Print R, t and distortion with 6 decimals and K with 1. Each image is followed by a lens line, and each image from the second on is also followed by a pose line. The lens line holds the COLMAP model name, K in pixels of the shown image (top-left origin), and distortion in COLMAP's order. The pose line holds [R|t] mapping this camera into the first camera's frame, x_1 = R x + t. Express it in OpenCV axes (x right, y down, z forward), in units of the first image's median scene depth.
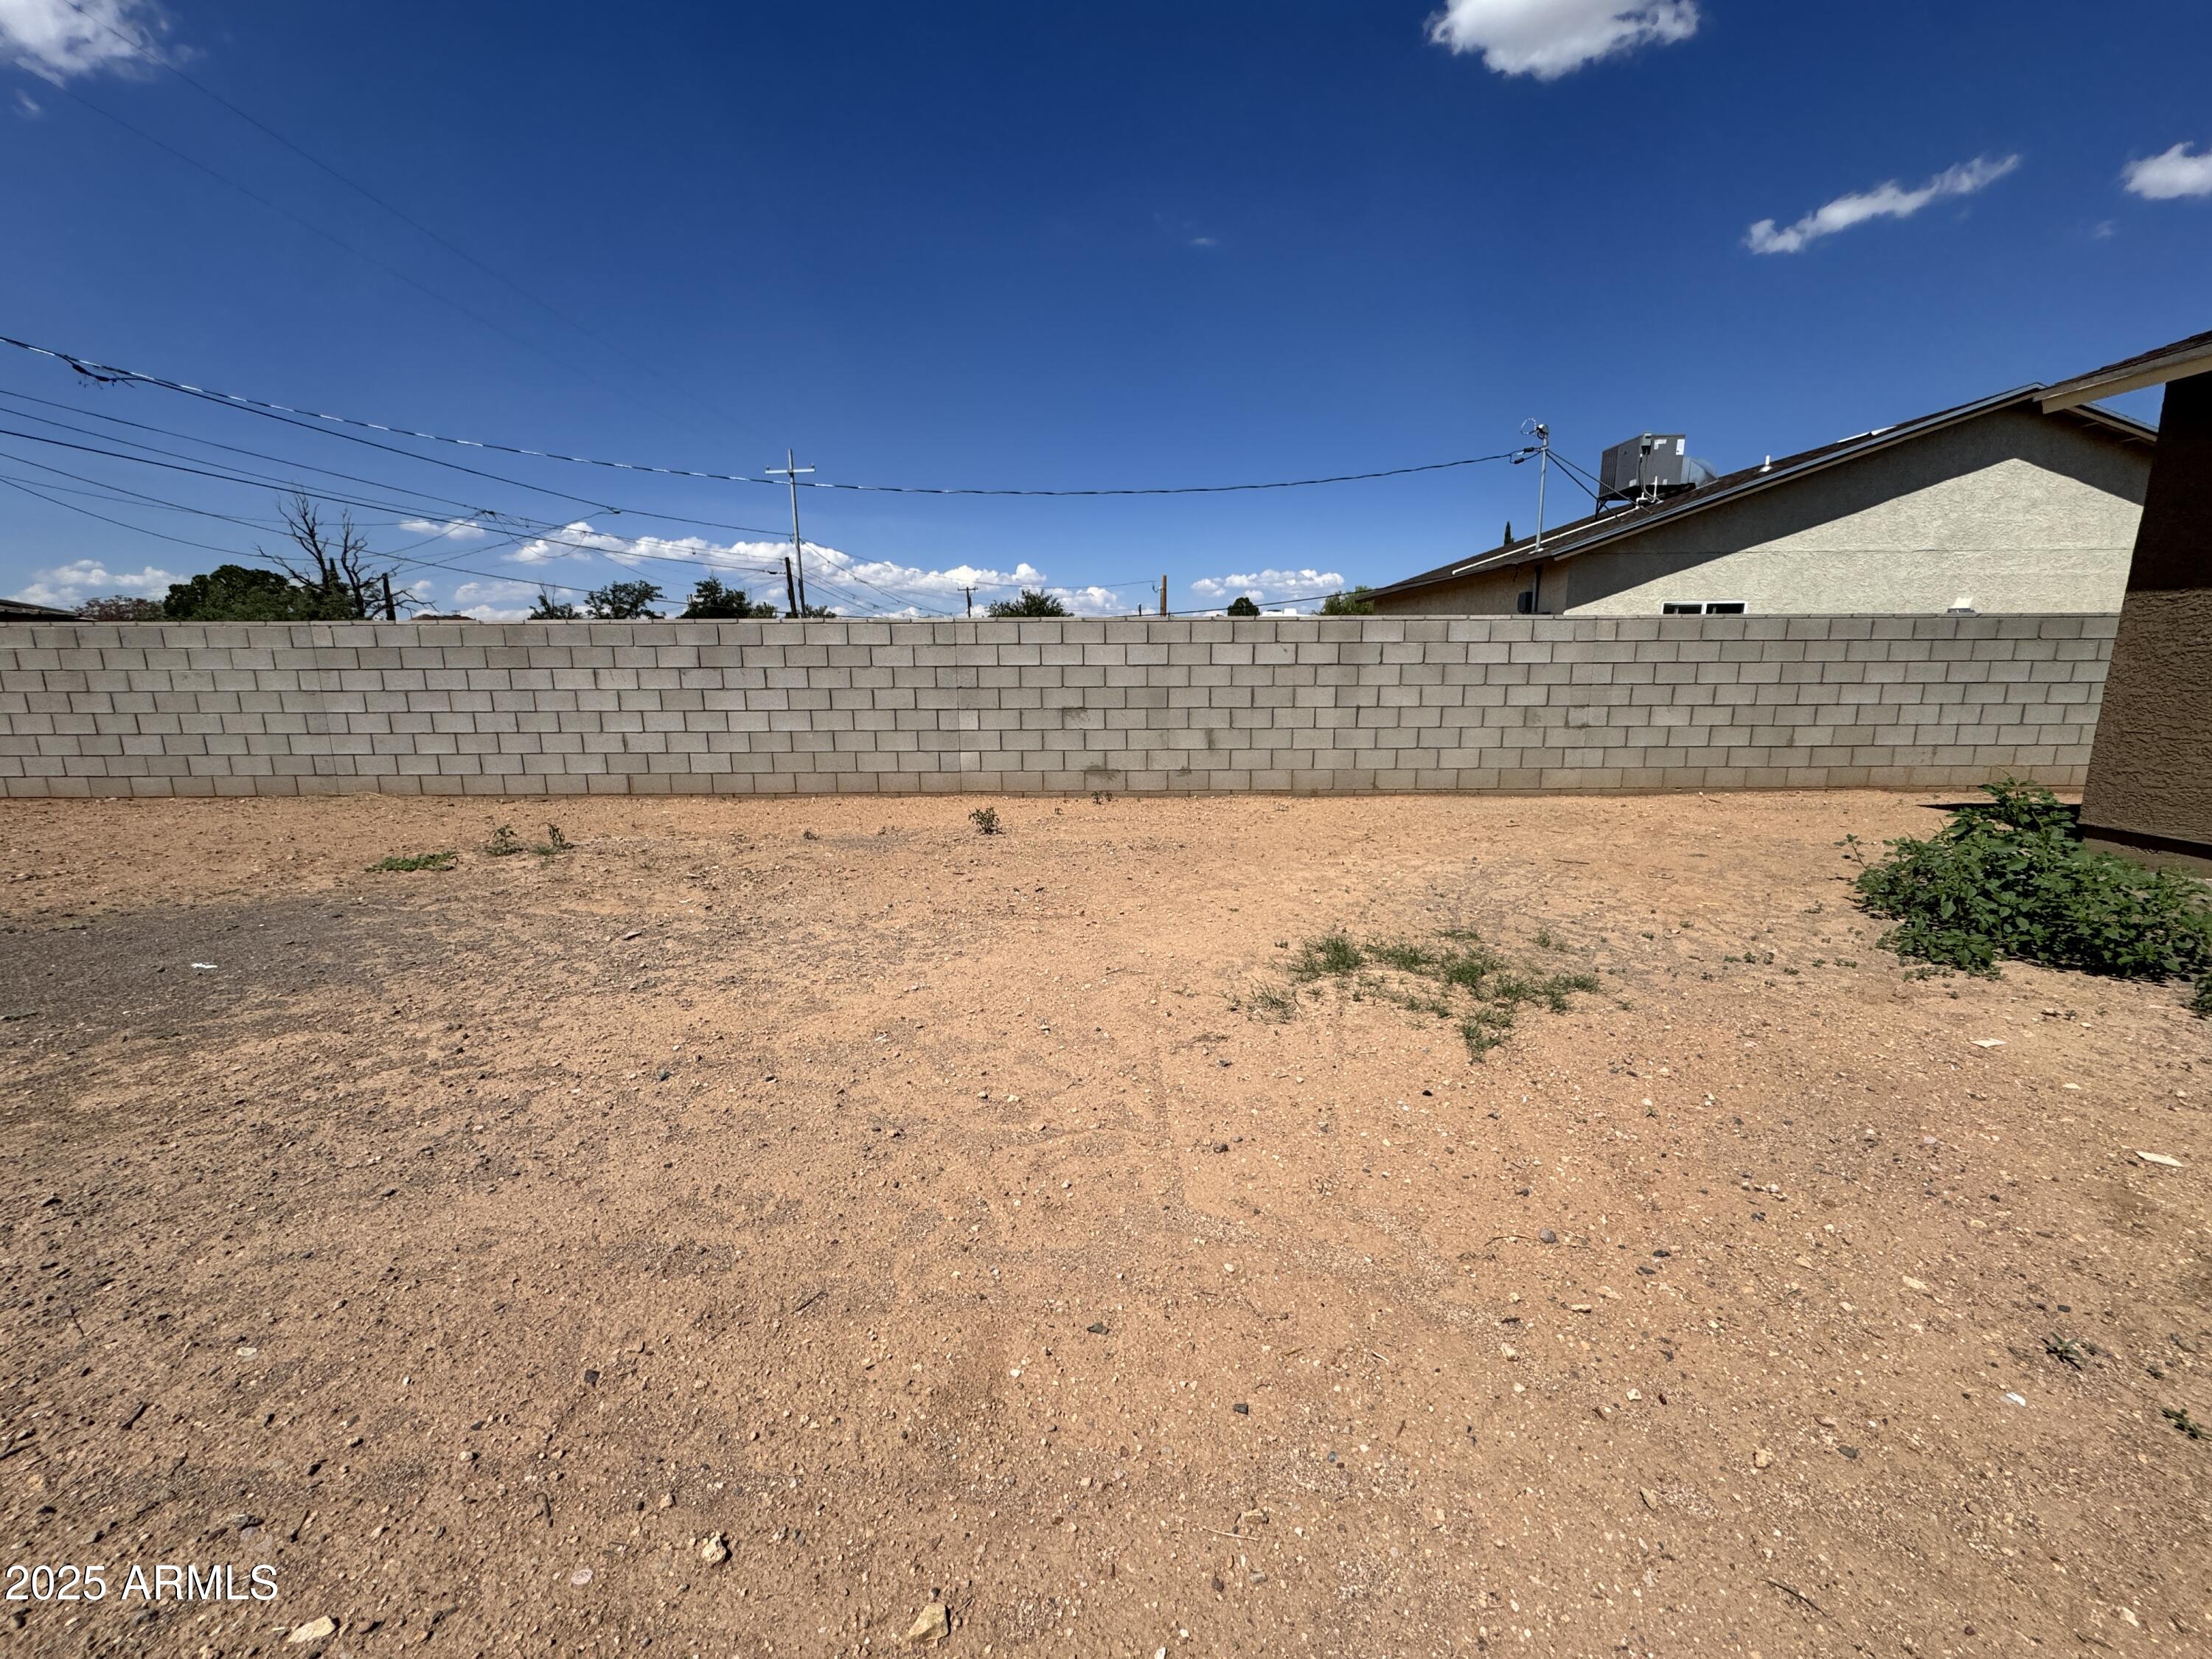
lens RADIAL K [[886.5, 0, 1104.6], [0, 886.5, 828.2], [0, 0, 1]] dist [-0.001848, -0.000060]
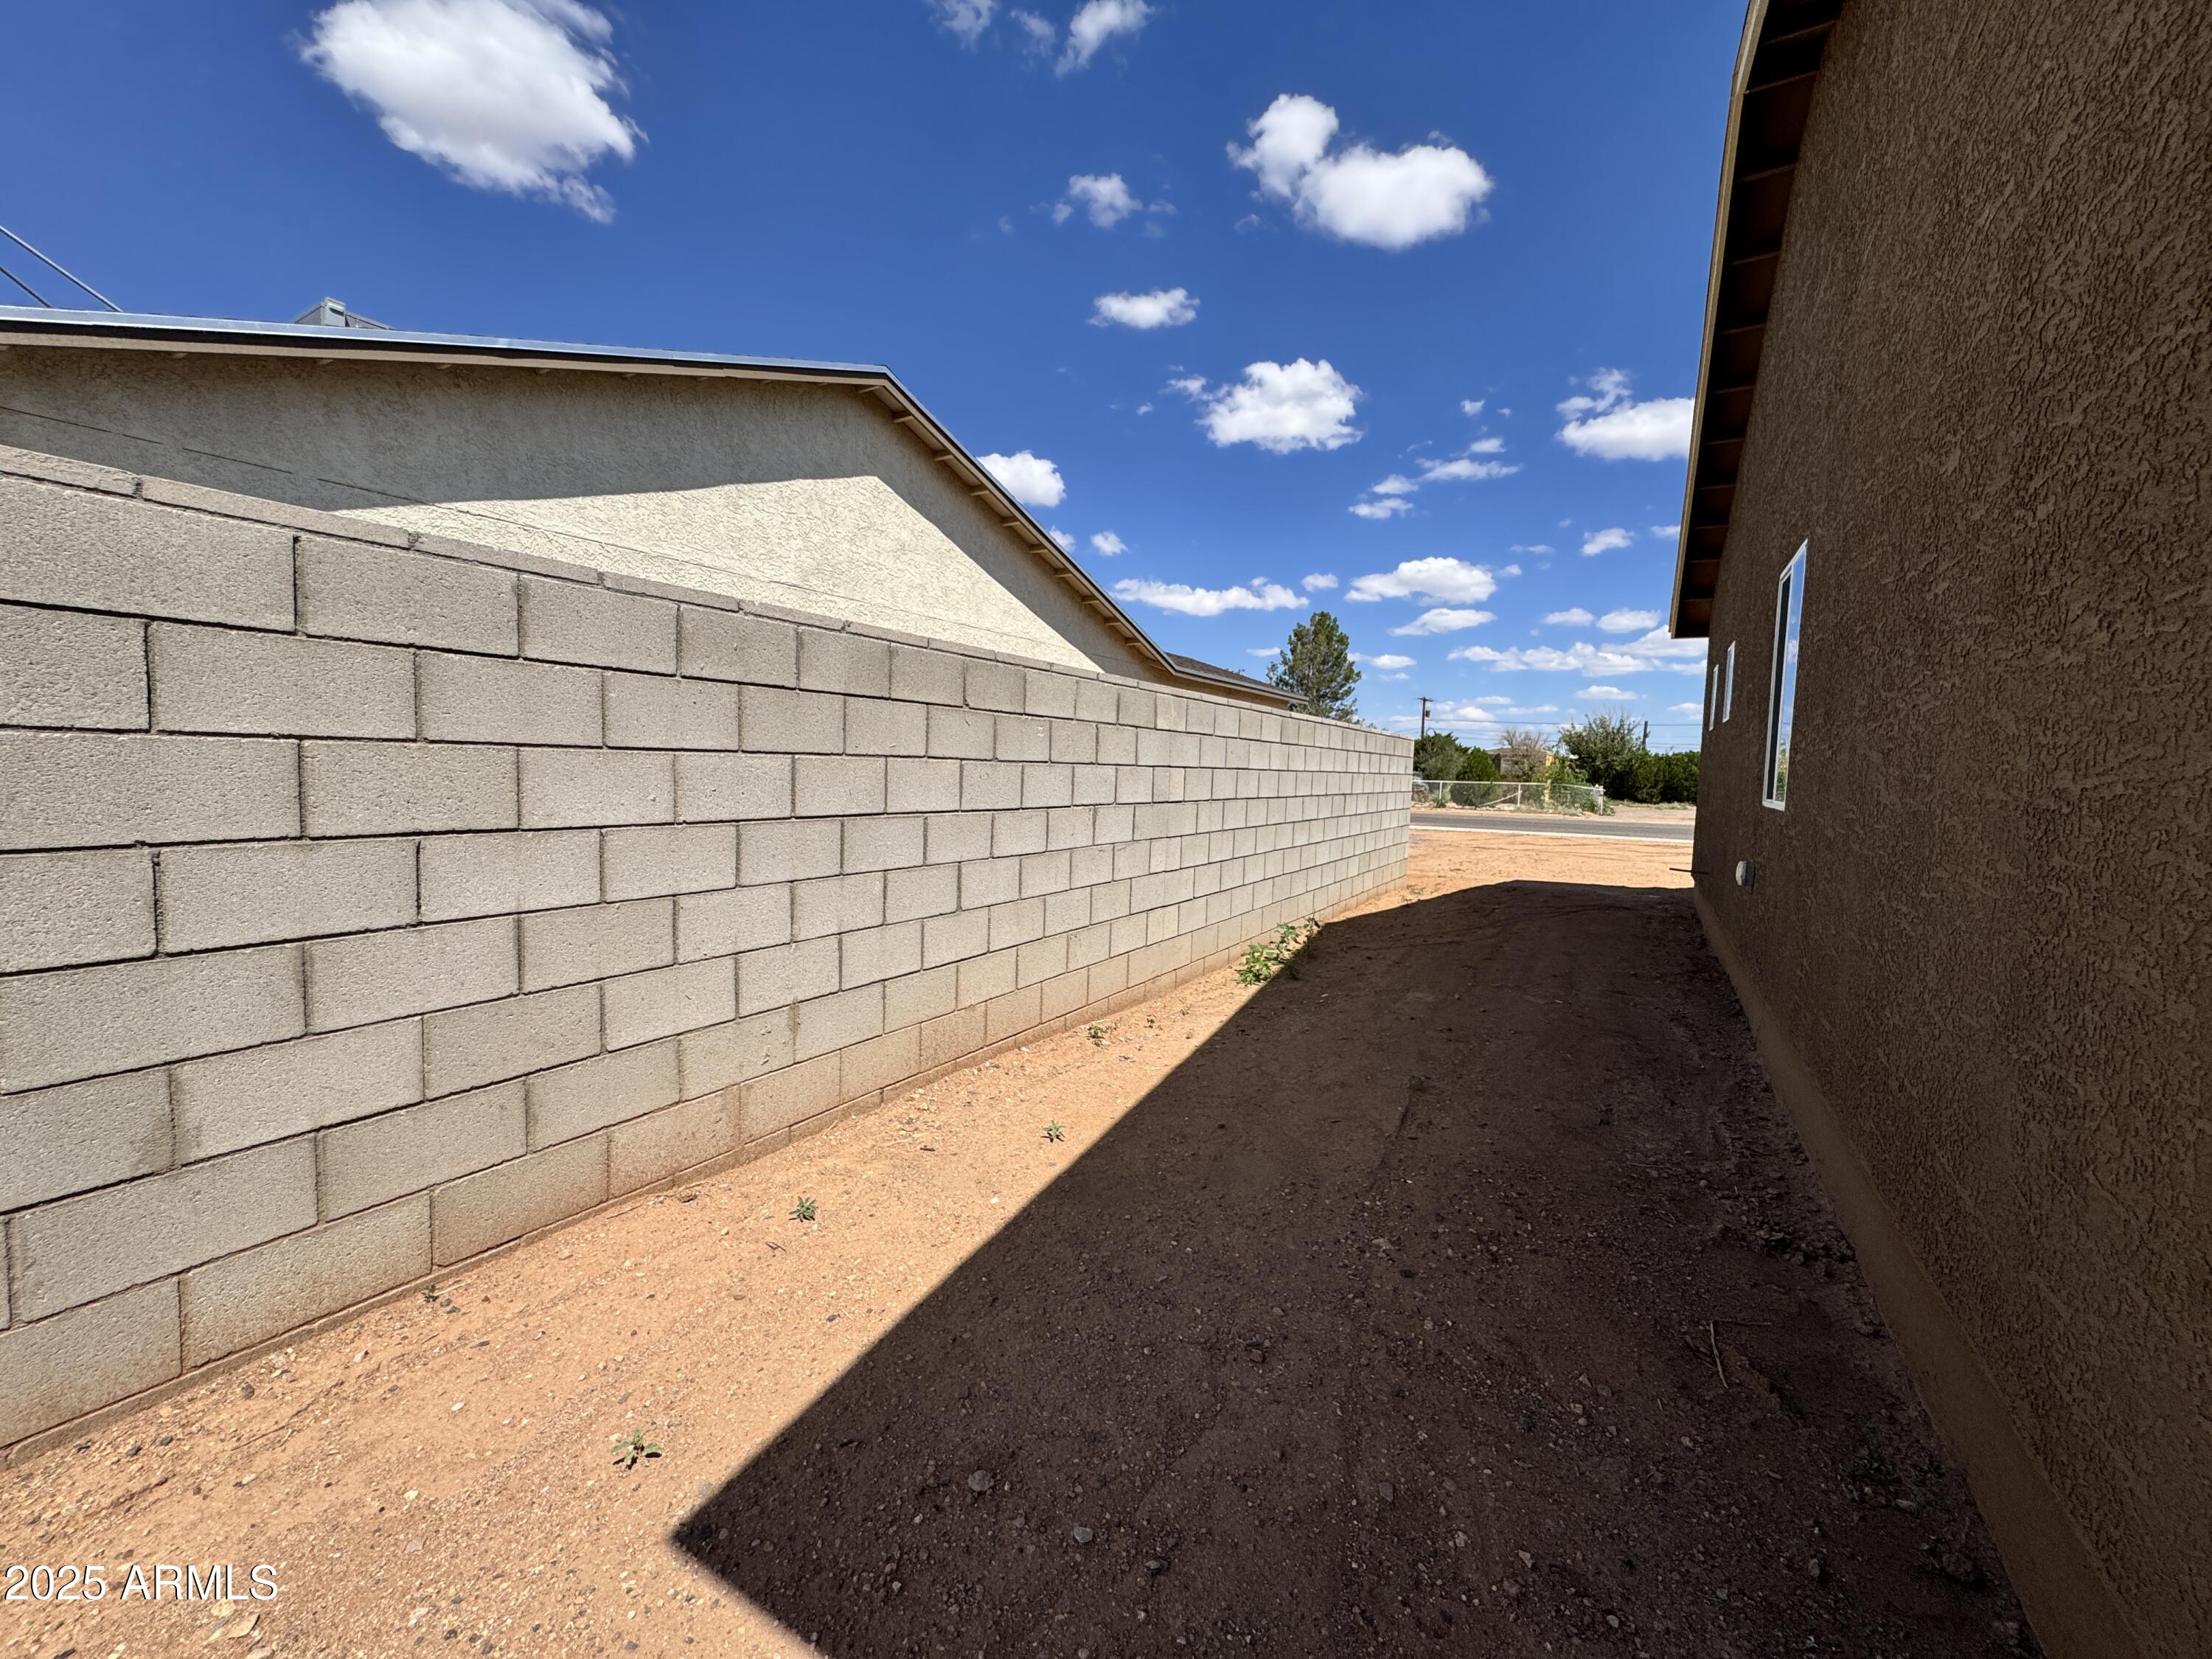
lens RADIAL K [[886.5, 0, 1104.6], [0, 886.5, 828.2], [0, 0, 1]] dist [-0.001848, -0.000060]
pose [[0.522784, -0.039889, 0.851531, 0.721708], [0.129995, 0.990952, -0.033388, -0.132754], [-0.842495, 0.128149, 0.523239, 0.722066]]
